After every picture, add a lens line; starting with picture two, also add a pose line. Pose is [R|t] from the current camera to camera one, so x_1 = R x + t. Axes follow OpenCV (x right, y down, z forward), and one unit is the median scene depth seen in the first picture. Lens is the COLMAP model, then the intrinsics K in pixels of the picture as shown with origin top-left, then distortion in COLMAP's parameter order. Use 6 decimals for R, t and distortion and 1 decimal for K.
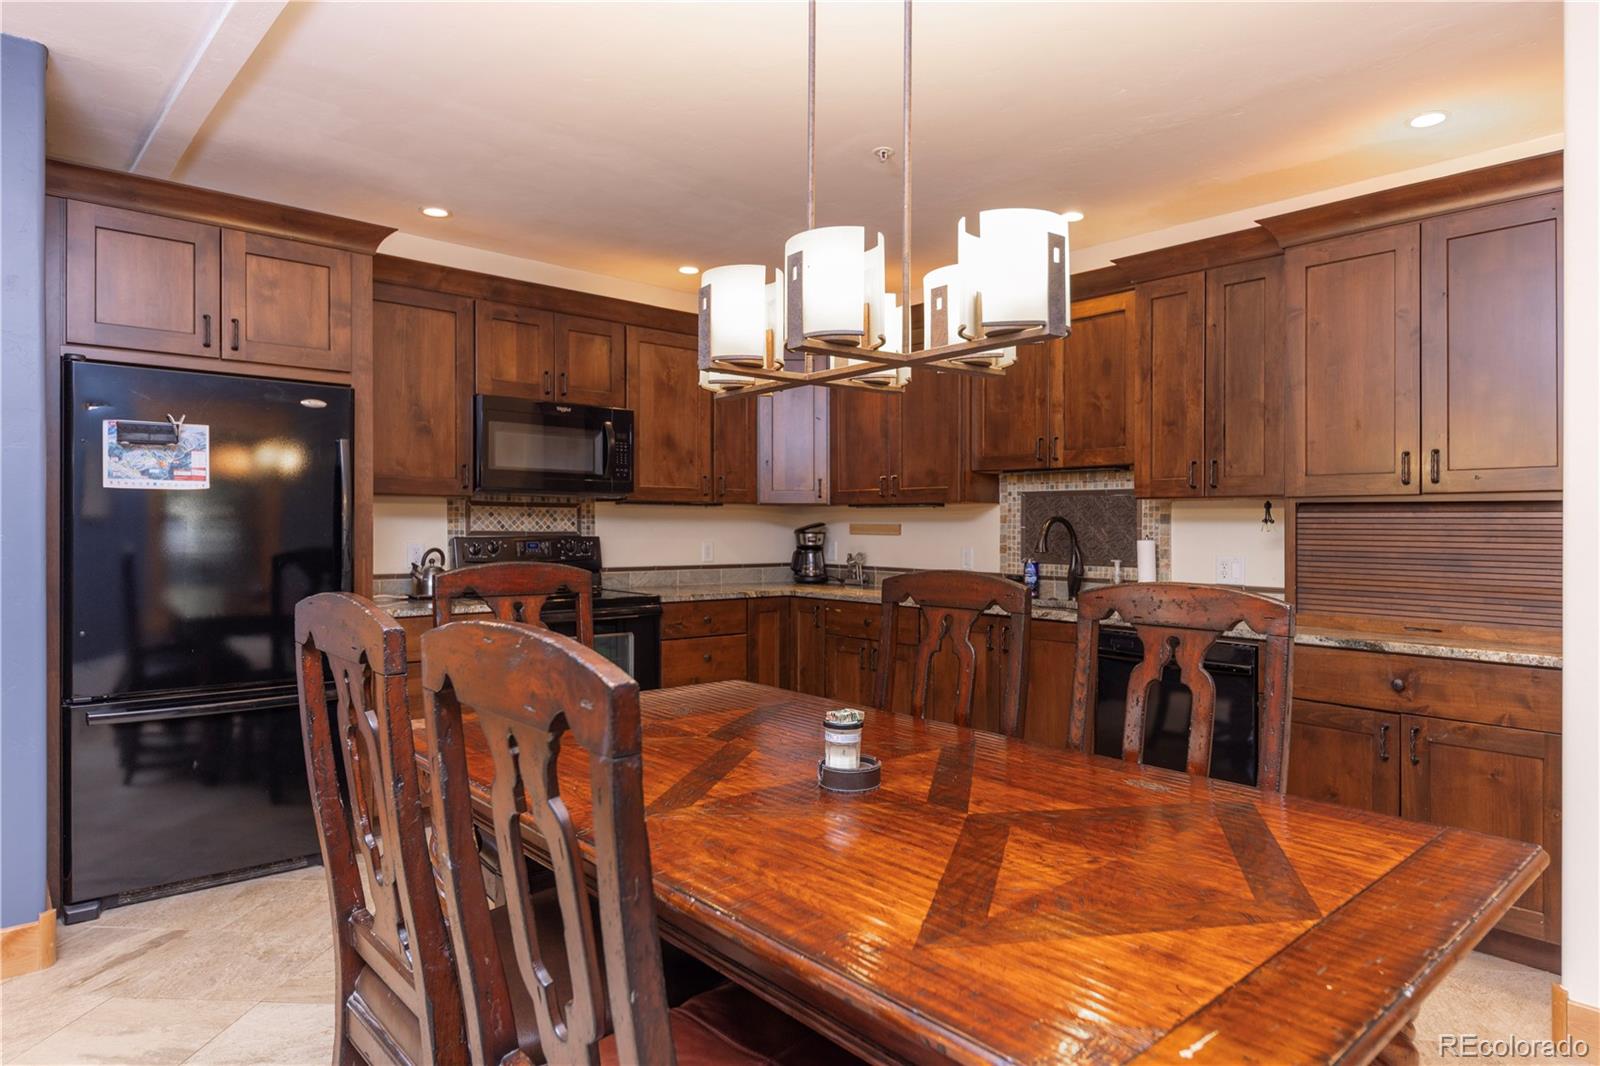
lens RADIAL K [[913.9, 0, 756.9], [0, 913.9, 516.3], [0, 0, 1]] dist [0.007116, 0.001149]
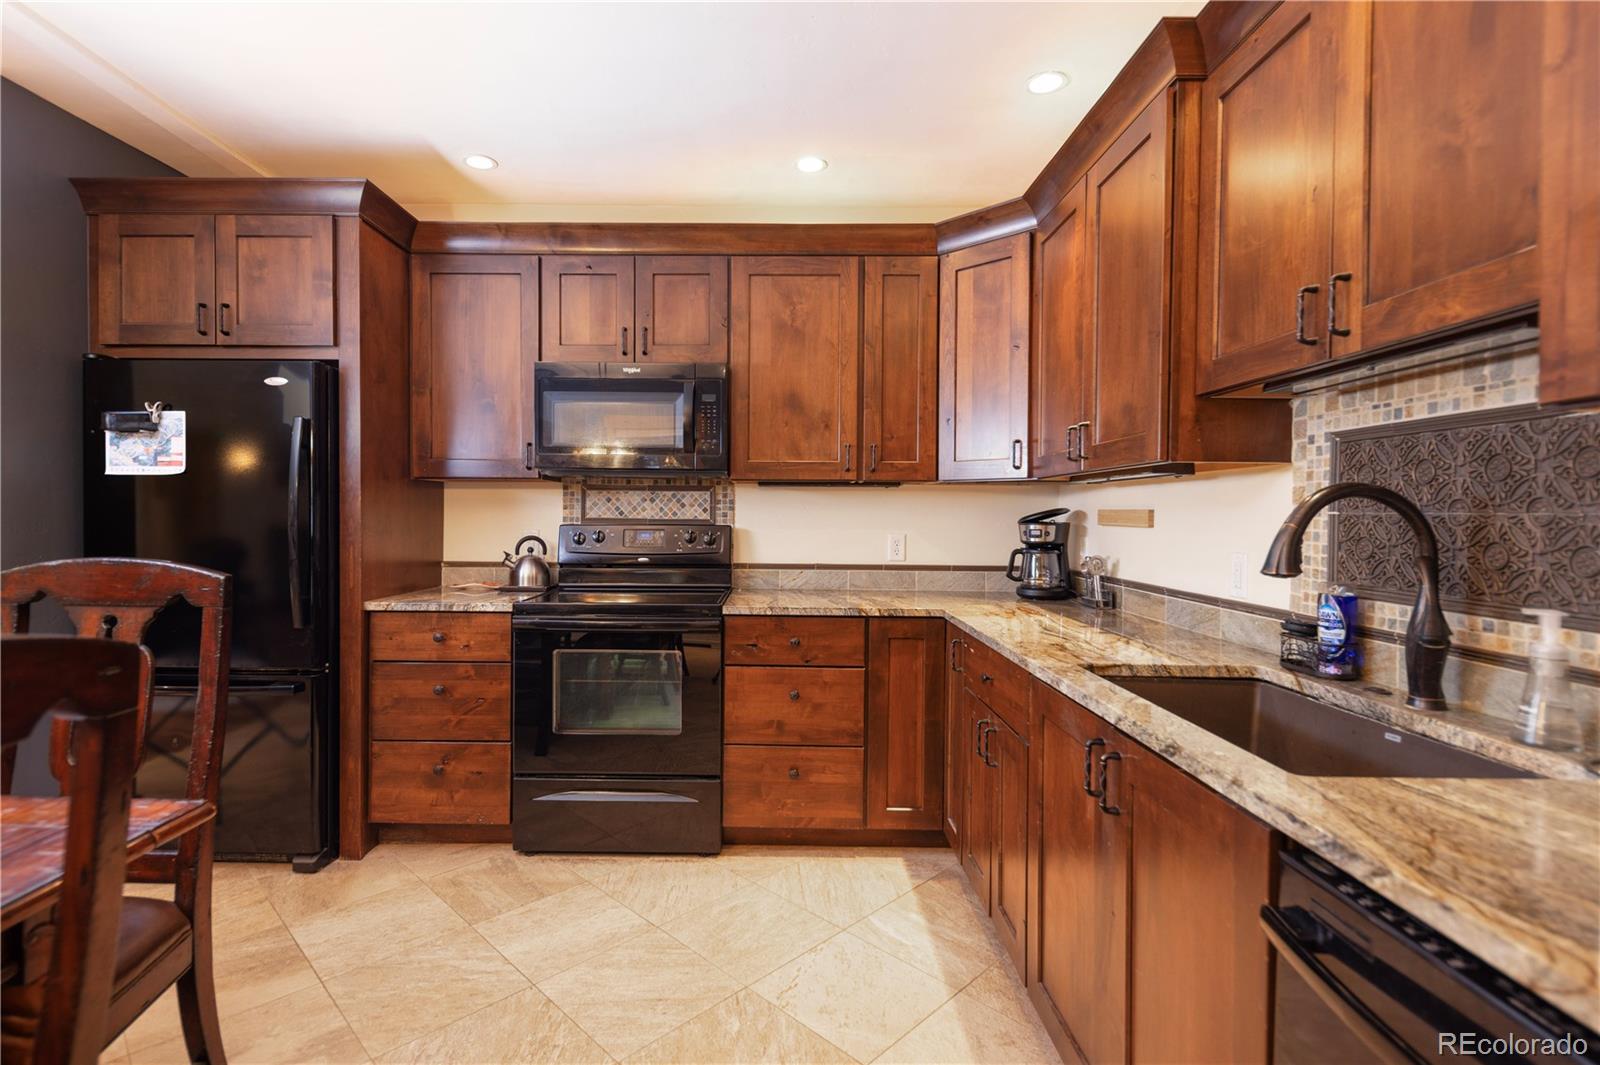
lens RADIAL K [[741.4, 0, 798.4], [0, 741.4, 524.6], [0, 0, 1]] dist [0.014122, -0.009487]
pose [[0.772516, 0.008117, -0.634943, 0.328361], [0.003873, 0.999839, 0.017495, 0.010711], [0.634983, -0.015974, 0.772361, 0.576202]]
